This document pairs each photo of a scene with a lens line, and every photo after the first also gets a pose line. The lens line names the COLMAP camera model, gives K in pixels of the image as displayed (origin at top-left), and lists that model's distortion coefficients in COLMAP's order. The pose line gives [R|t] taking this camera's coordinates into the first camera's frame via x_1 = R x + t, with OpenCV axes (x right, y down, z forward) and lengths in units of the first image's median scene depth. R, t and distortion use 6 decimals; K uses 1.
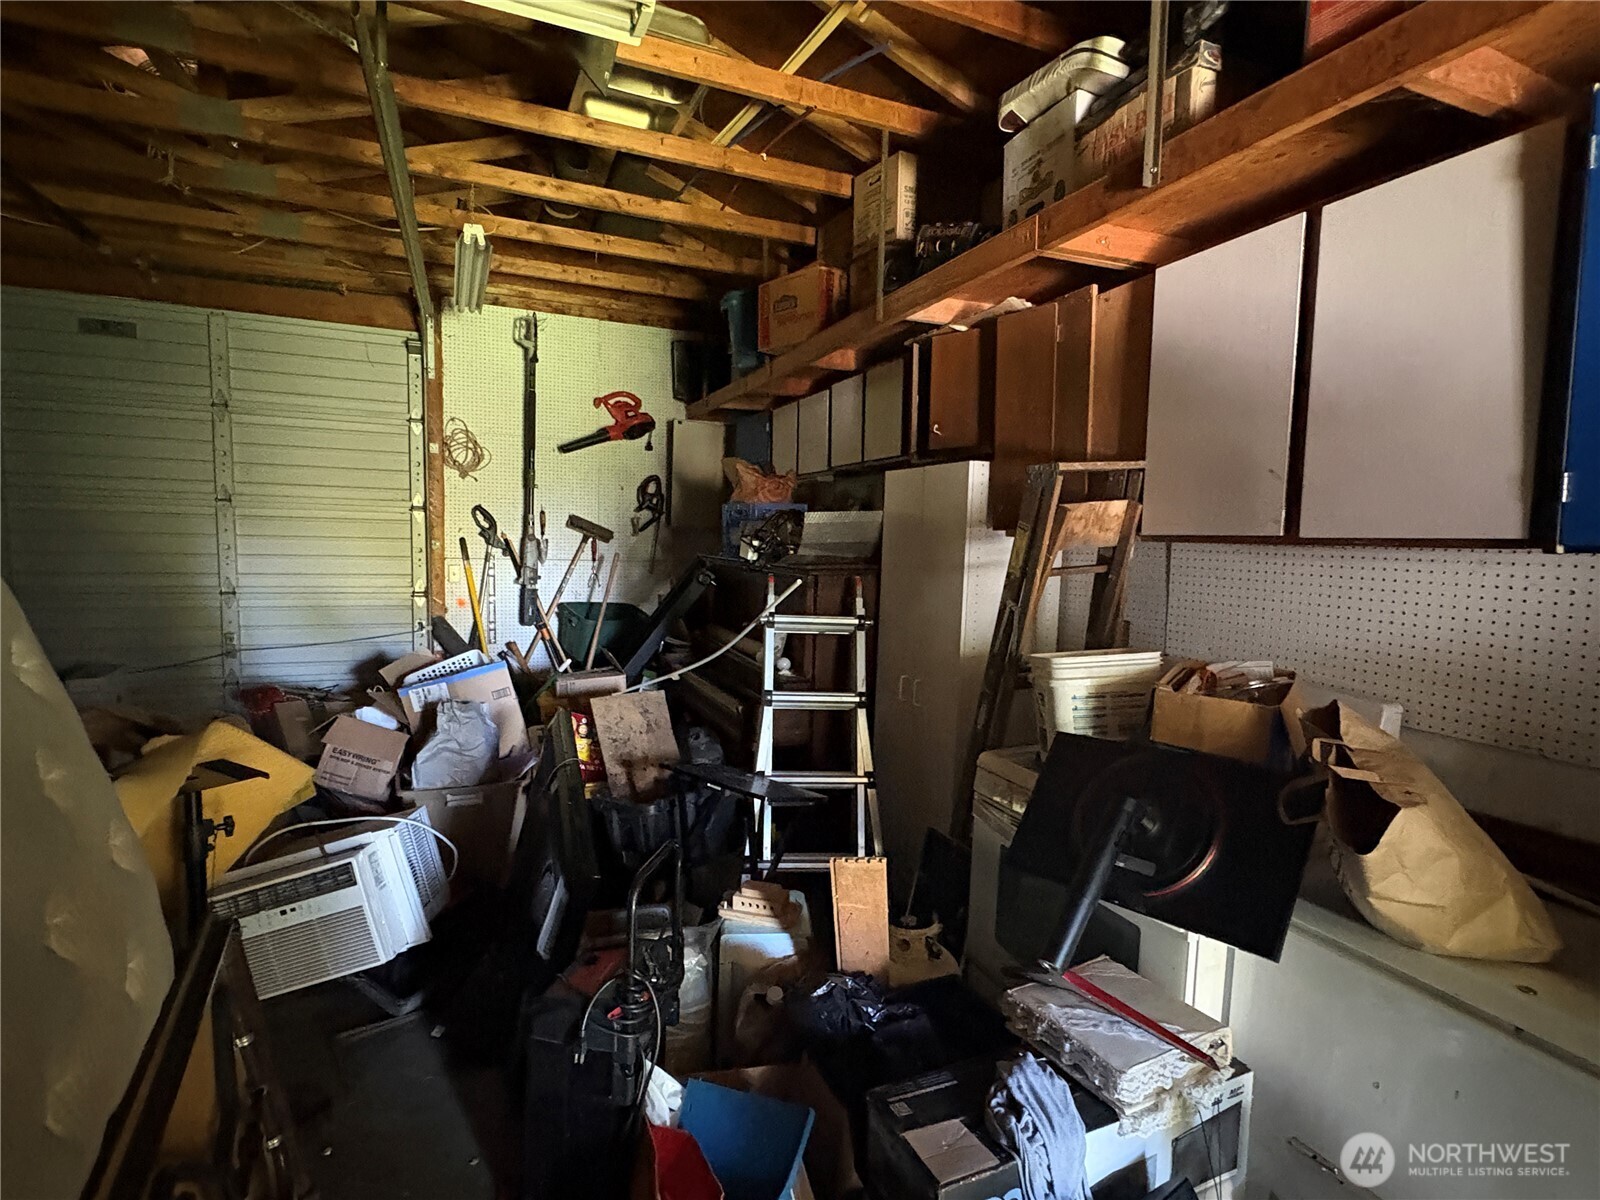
lens RADIAL K [[785.0, 0, 800.2], [0, 785.0, 602.8], [0, 0, 1]] dist [-0.000730, -0.000354]
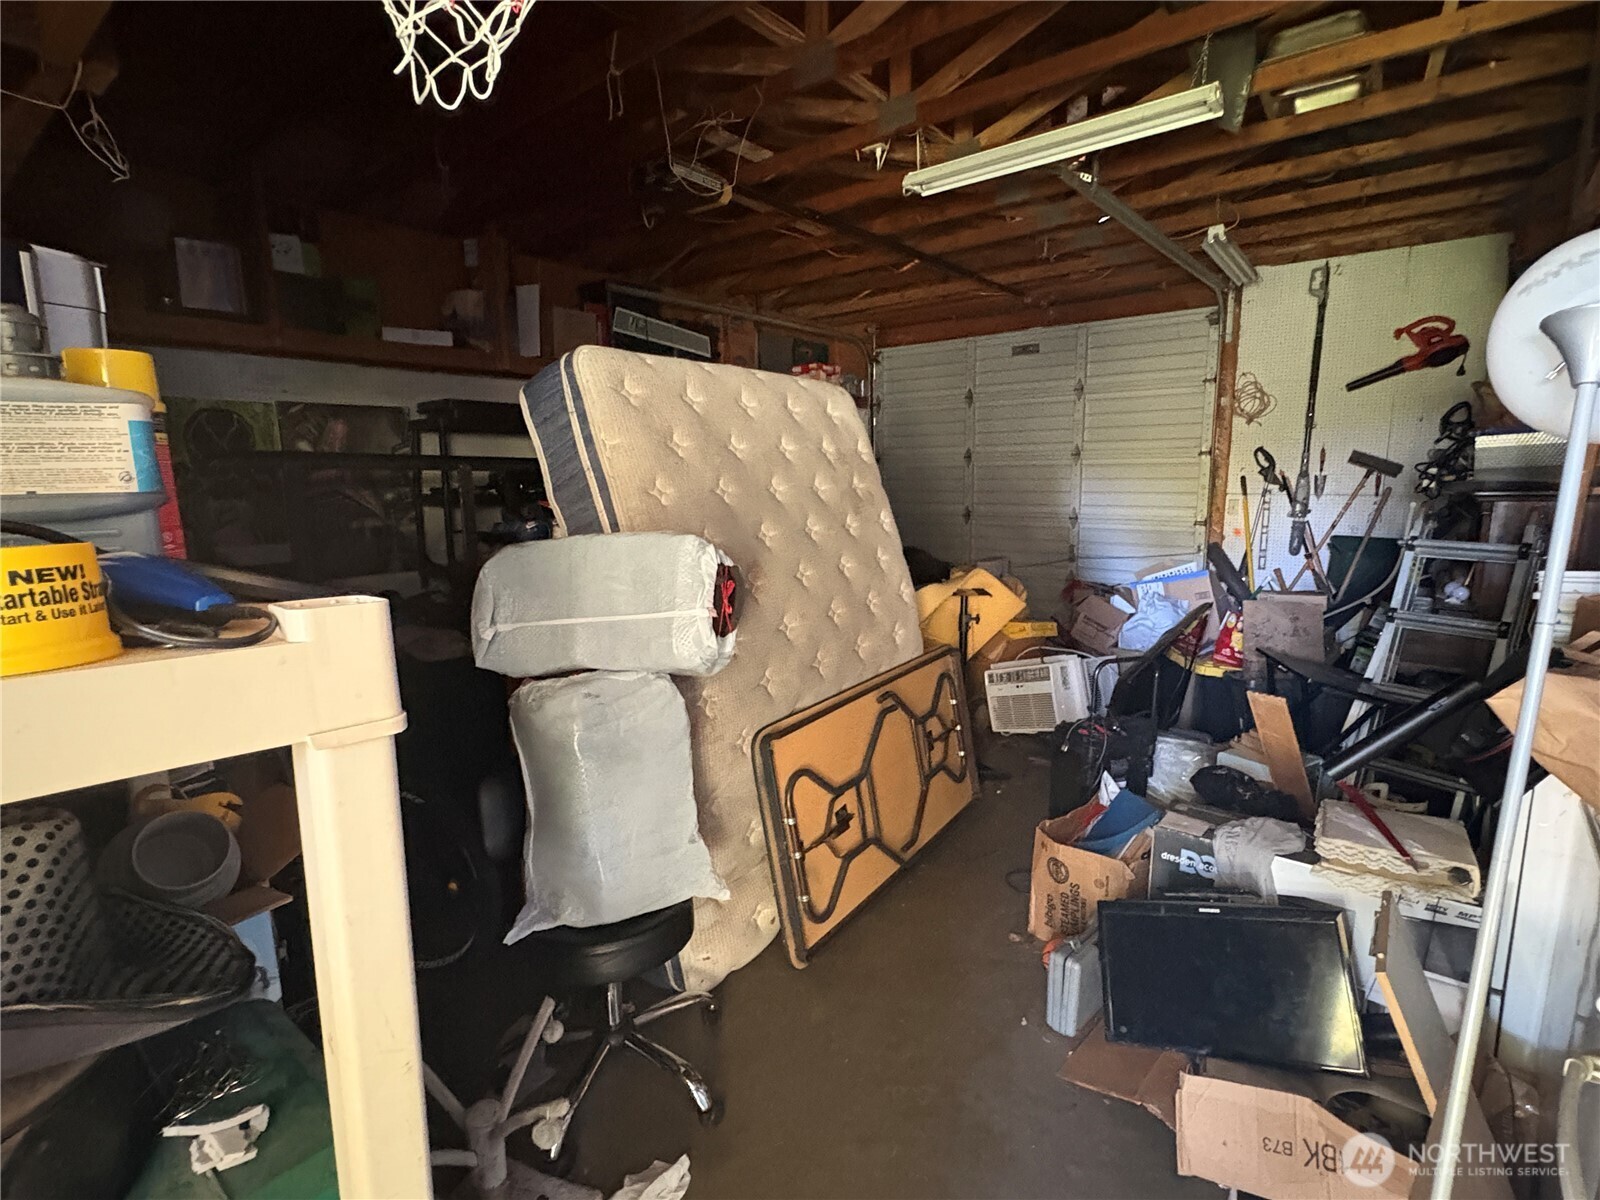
lens RADIAL K [[785.0, 0, 799.2], [0, 785.0, 606.3], [0, 0, 1]] dist [-0.000730, -0.000354]
pose [[0.467129, 0.115554, -0.876606, 0.310090], [-0.051817, 0.993297, 0.103323, 0.023579], [0.882669, -0.002842, 0.469986, -0.136628]]
